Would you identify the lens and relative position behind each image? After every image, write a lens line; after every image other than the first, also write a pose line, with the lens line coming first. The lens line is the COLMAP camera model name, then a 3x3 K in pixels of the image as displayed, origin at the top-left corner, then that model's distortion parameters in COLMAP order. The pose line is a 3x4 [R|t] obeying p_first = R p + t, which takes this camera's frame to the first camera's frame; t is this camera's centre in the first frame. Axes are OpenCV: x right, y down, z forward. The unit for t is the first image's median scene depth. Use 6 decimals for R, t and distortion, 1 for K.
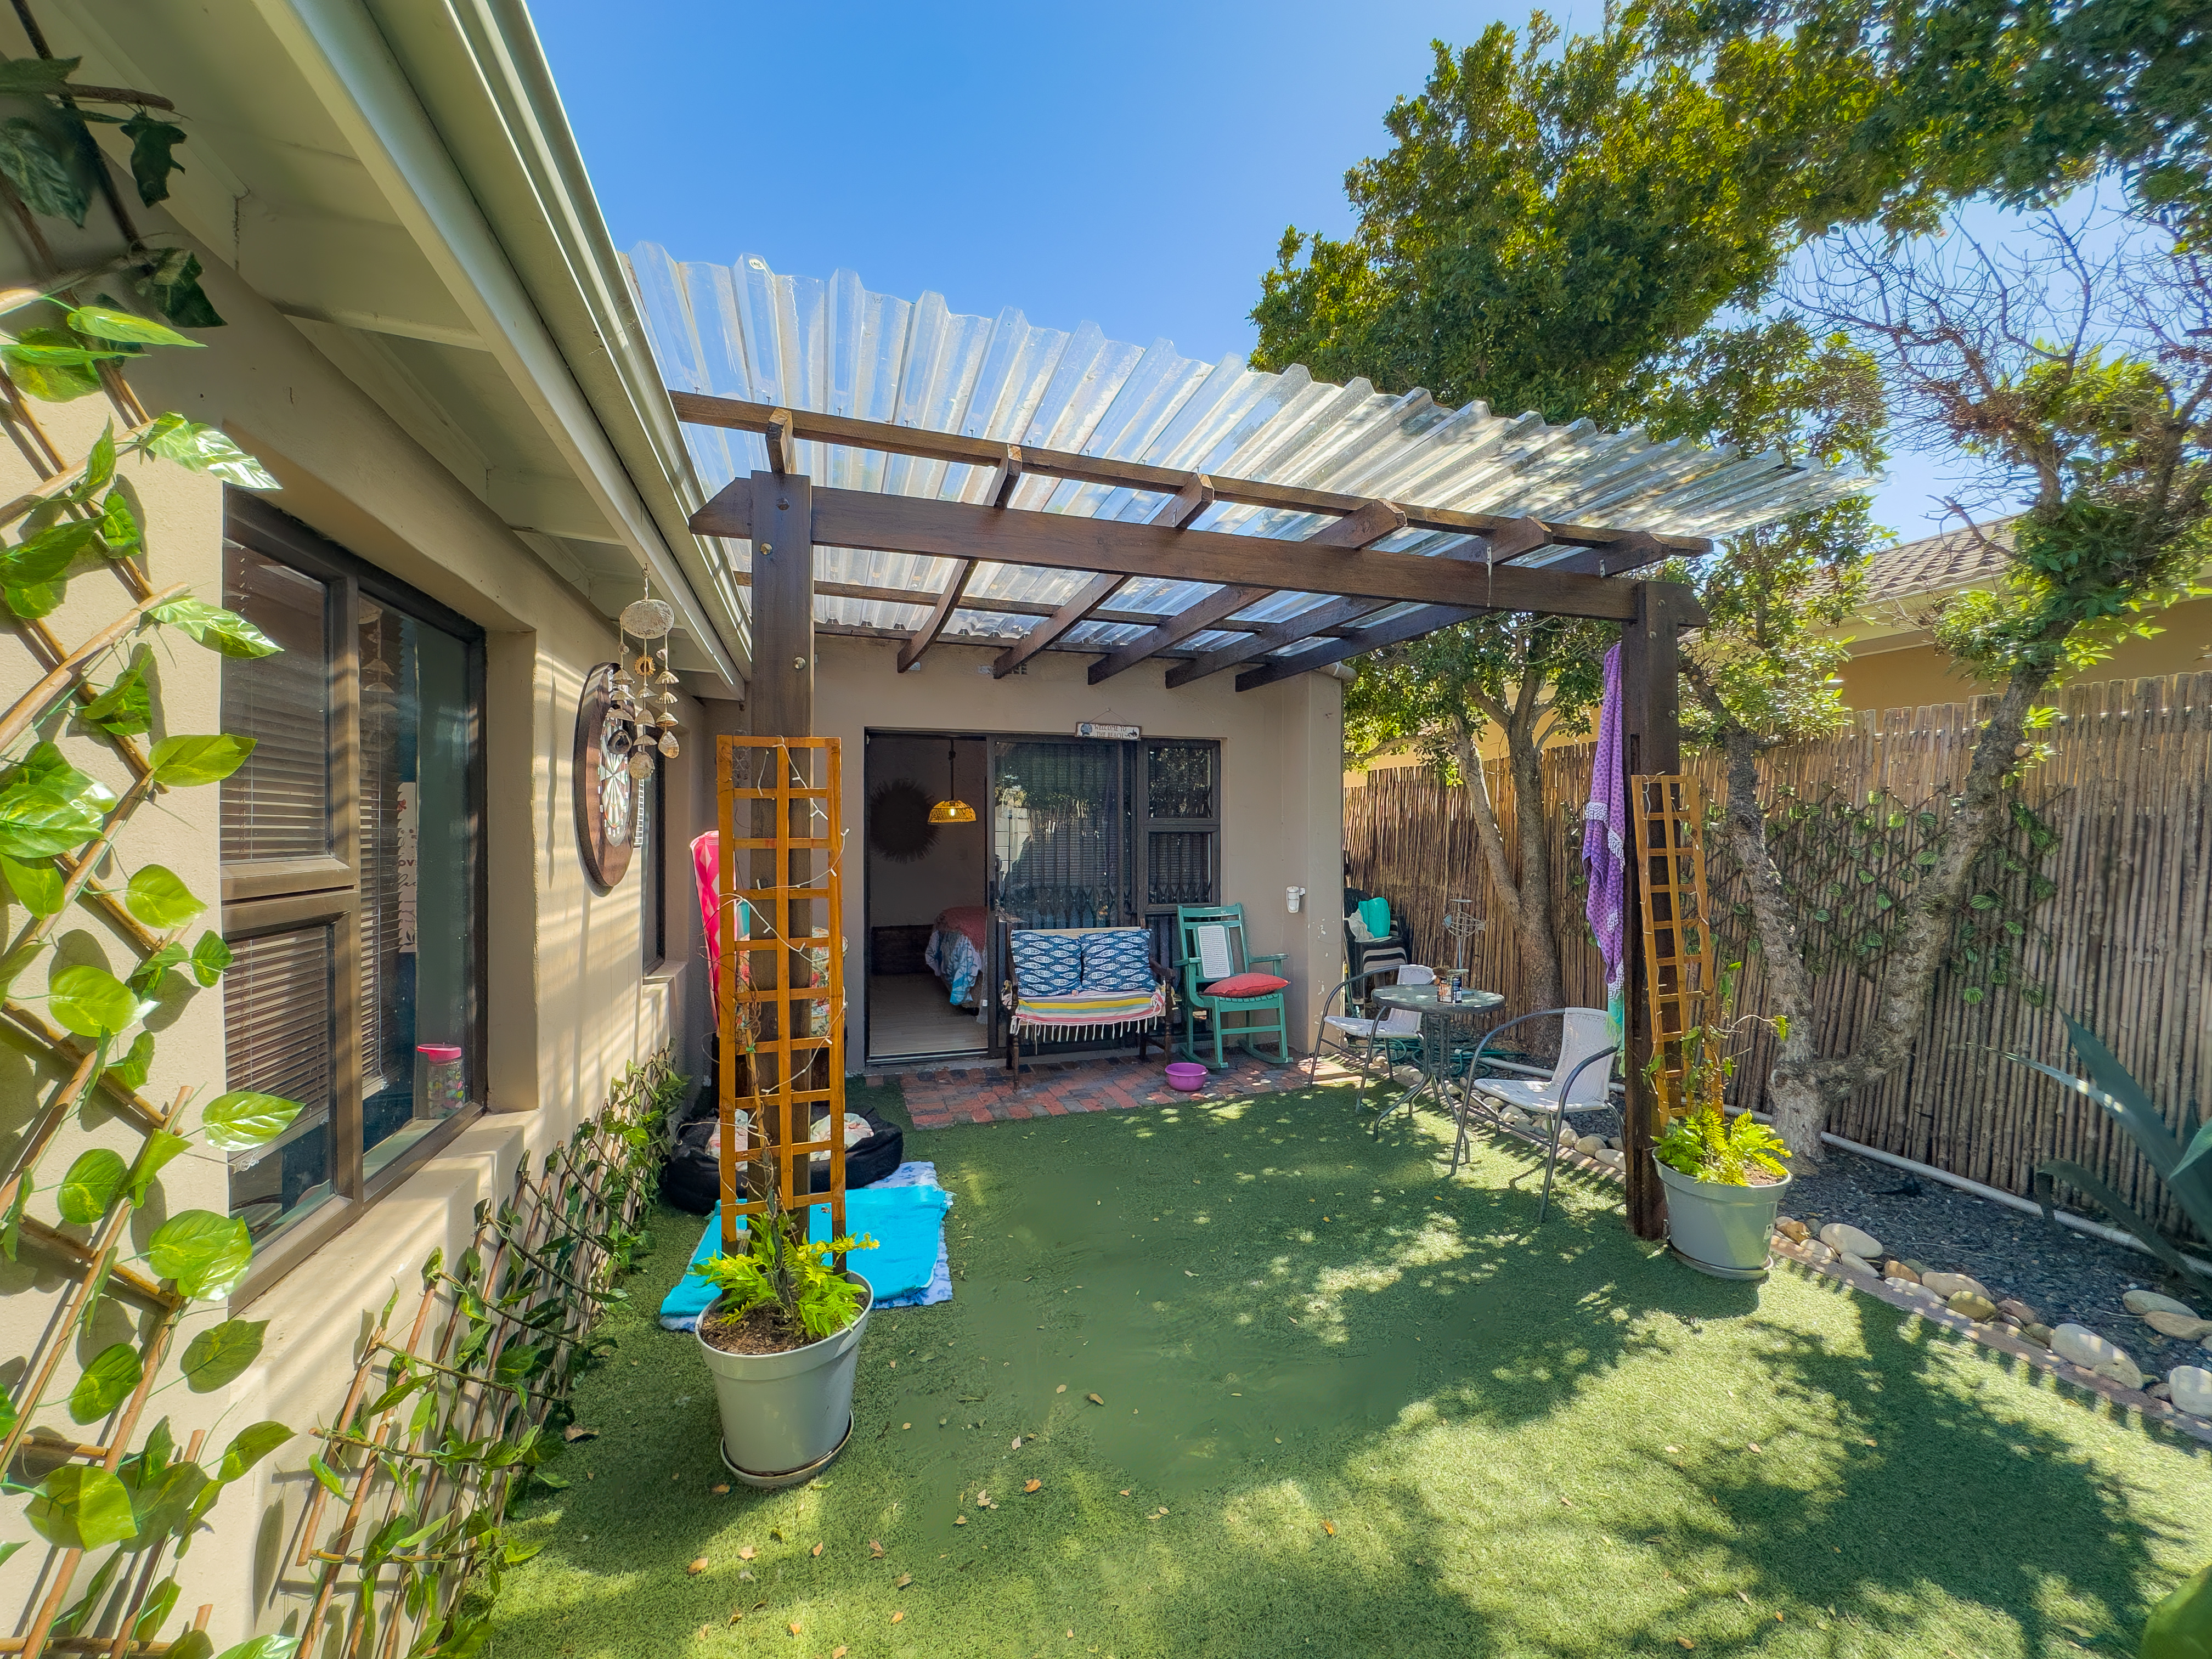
lens RADIAL K [[882.9, 0, 1105.1], [0, 882.9, 828.7], [0, 0, 1]] dist [-0.006843, 0.001849]
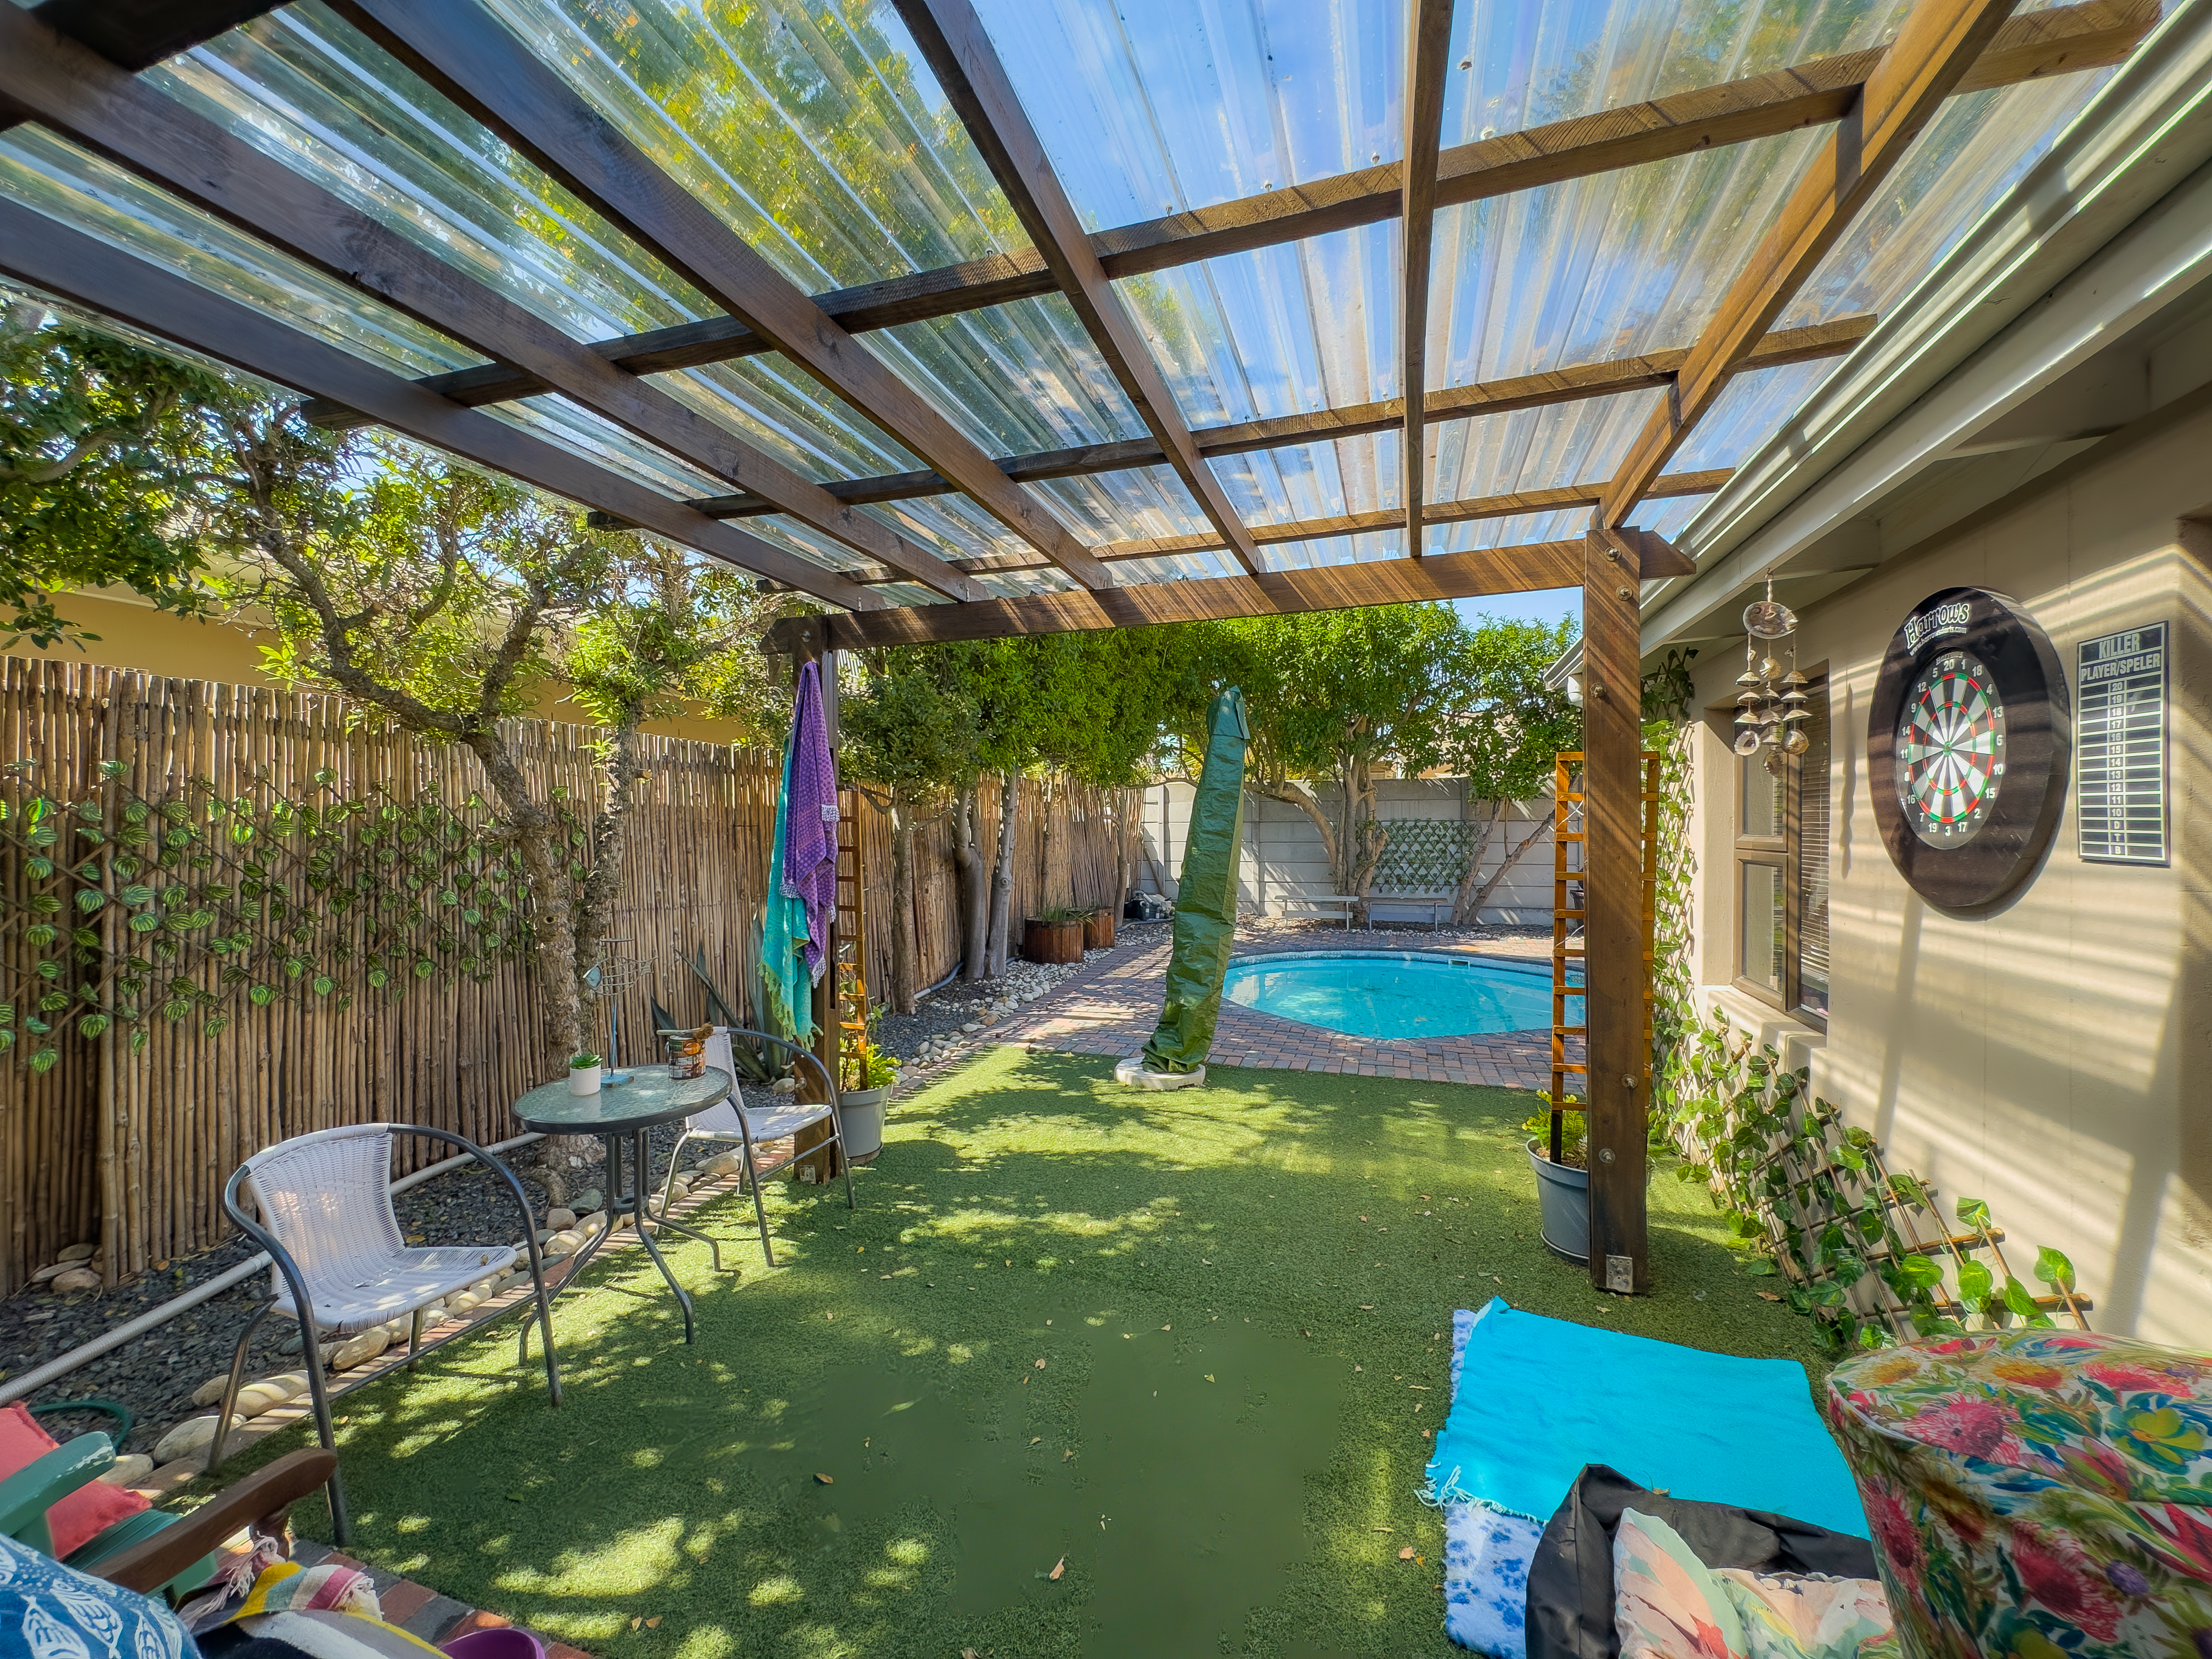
lens RADIAL K [[882.9, 0, 1105.1], [0, 882.9, 828.7], [0, 0, 1]] dist [-0.006843, 0.001849]
pose [[-0.806093, 0.002220, 0.591785, -0.324441], [0.006794, 0.999962, 0.005504, -0.005249], [-0.591750, 0.008457, -0.806077, 1.468123]]
